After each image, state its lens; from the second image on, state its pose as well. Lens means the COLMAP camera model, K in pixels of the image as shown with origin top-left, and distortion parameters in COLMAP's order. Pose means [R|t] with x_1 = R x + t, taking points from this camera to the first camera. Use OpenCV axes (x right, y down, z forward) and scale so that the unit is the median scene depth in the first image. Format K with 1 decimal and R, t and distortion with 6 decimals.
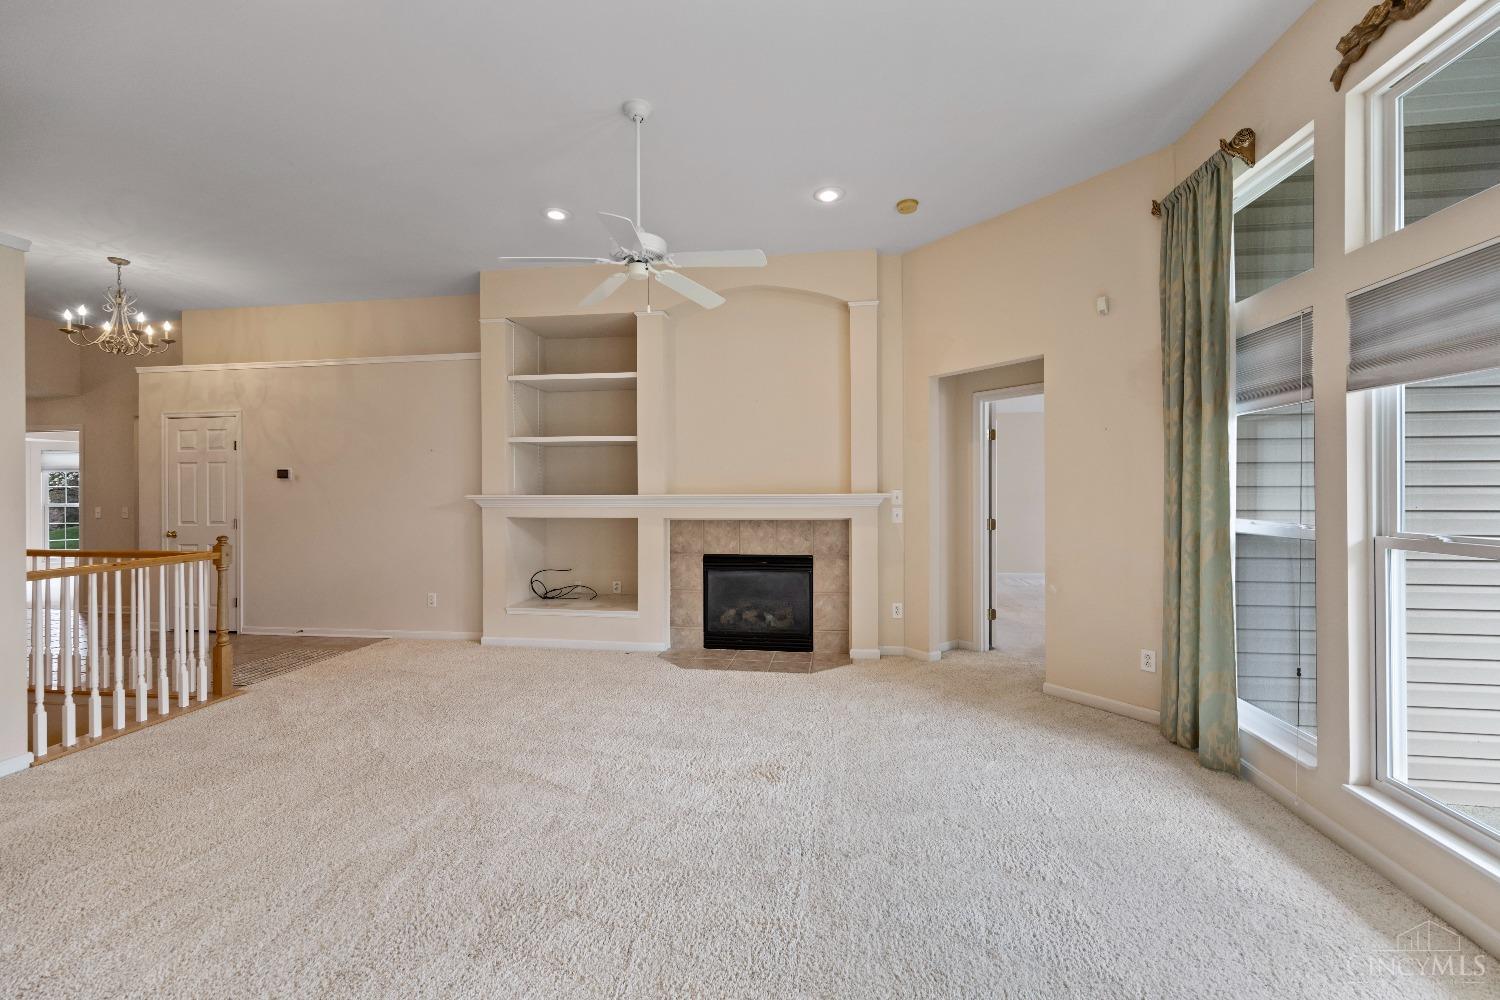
lens RADIAL K [[613.3, 0, 751.5], [0, 613.3, 497.3], [0, 0, 1]] dist [0.012669, 0.000028]
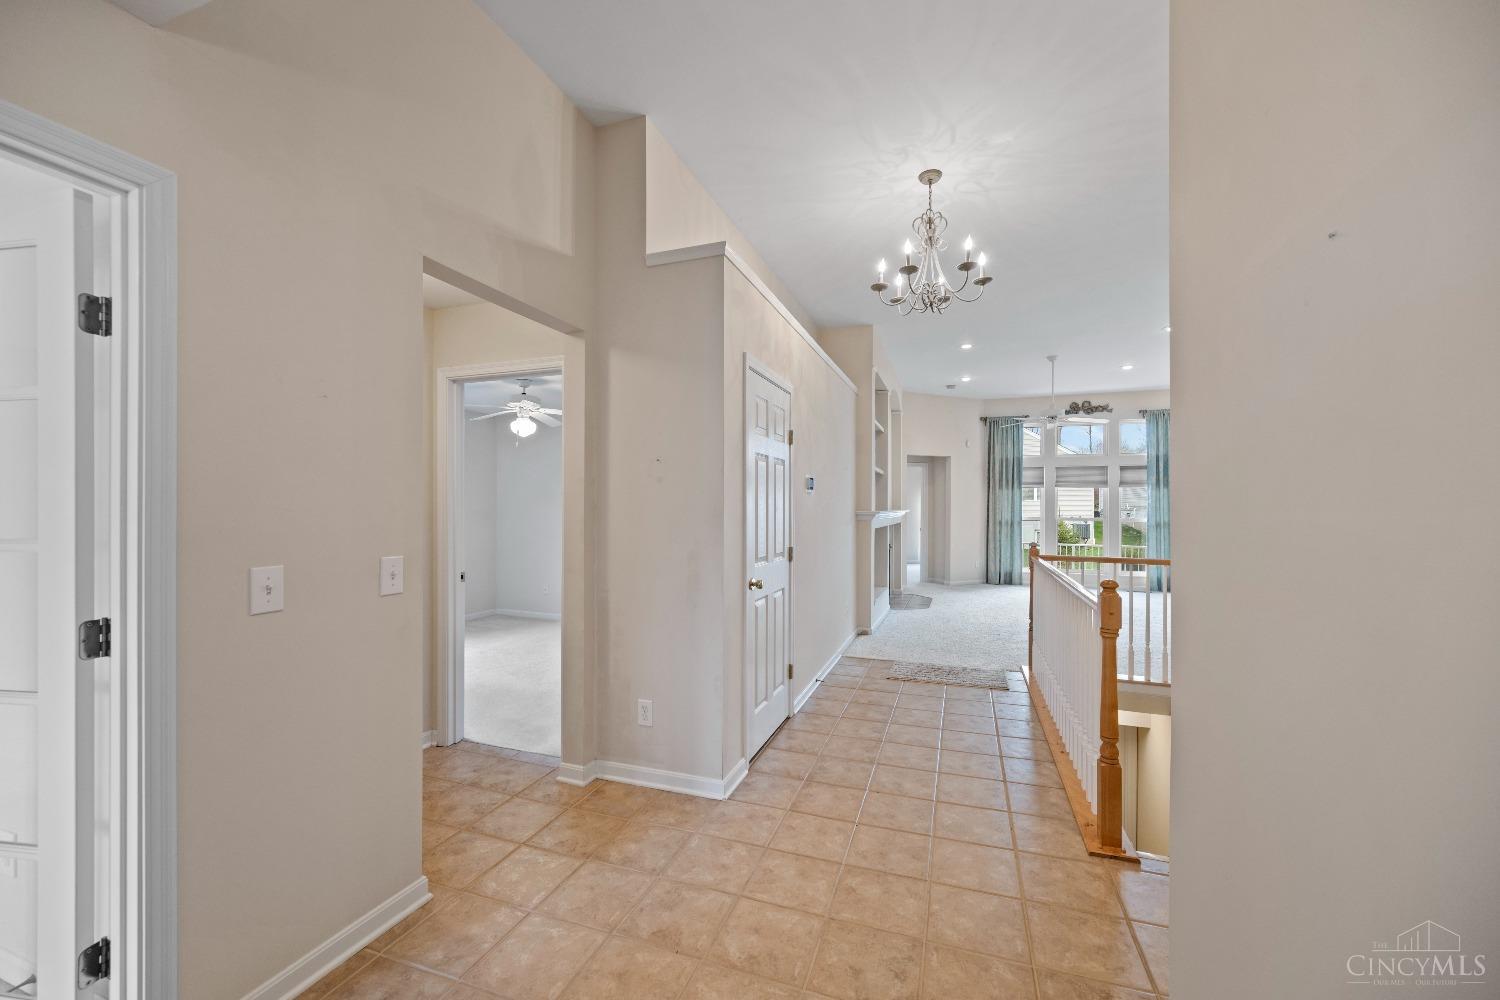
lens RADIAL K [[565.4, 0, 754.7], [0, 565.4, 513.8], [0, 0, 1]] dist [-0.000471, 0.000005]
pose [[0.216266, -0.005701, 0.976318, -2.263977], [0.009201, 0.999950, 0.003801, -0.005044], [-0.976291, 0.008161, 0.216308, 1.419665]]
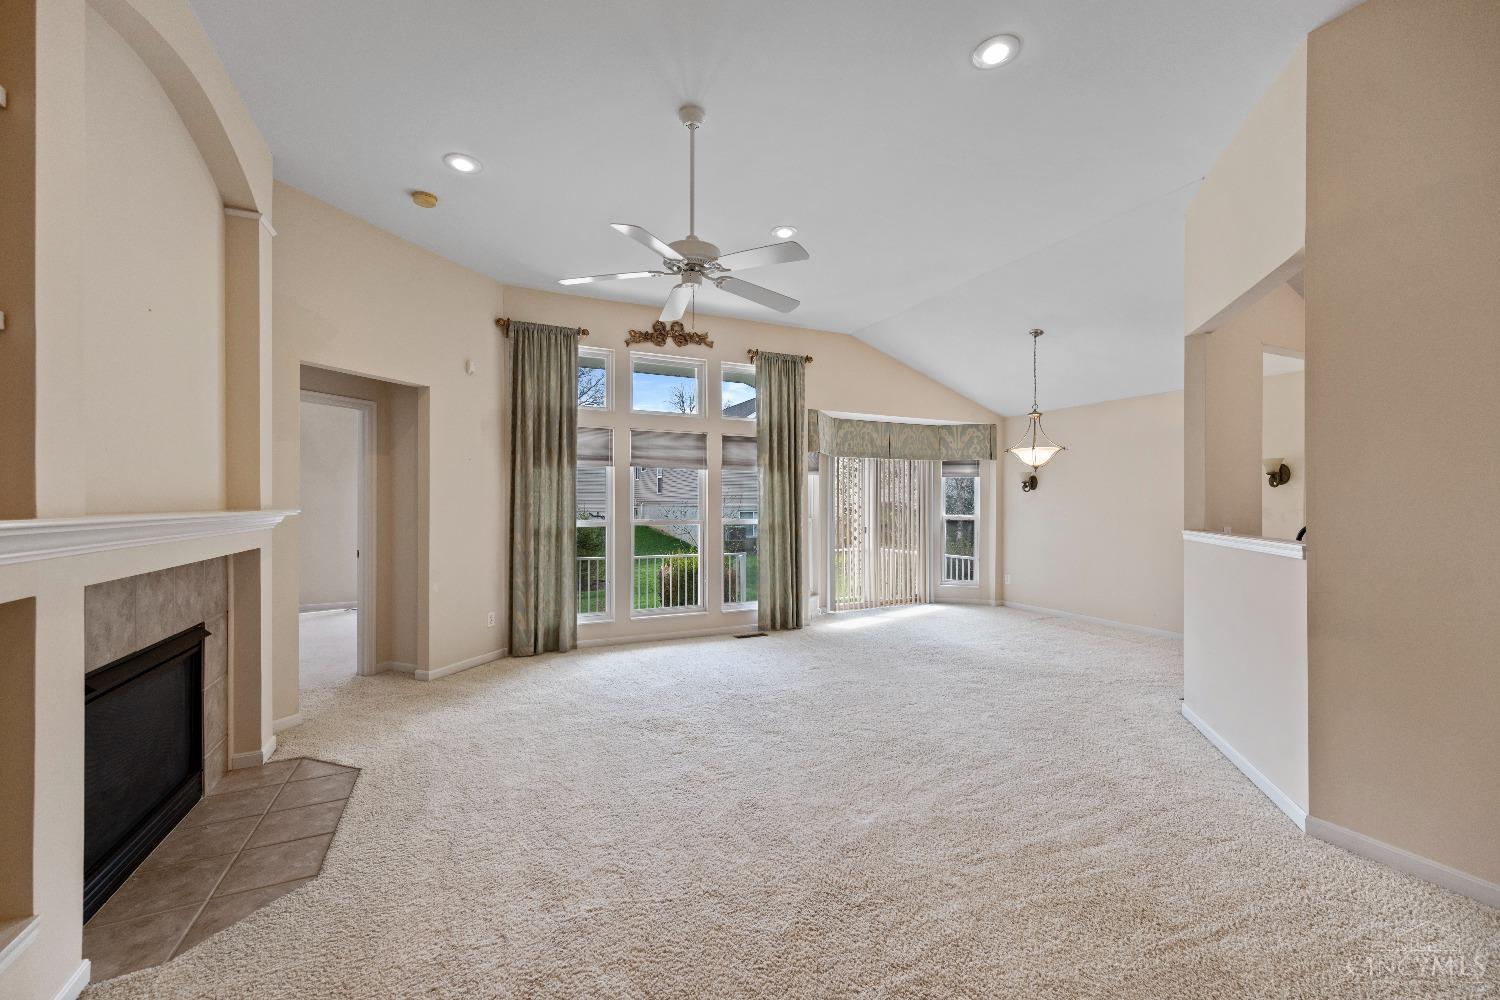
lens RADIAL K [[589.8, 0, 748.9], [0, 589.8, 498.0], [0, 0, 1]] dist [-0.001248, -0.000096]
pose [[-0.544482, 0.010355, 0.838709, -0.854918], [0.013046, 0.999907, -0.003875, -0.012846], [-0.838671, 0.008832, -0.544566, 1.204764]]
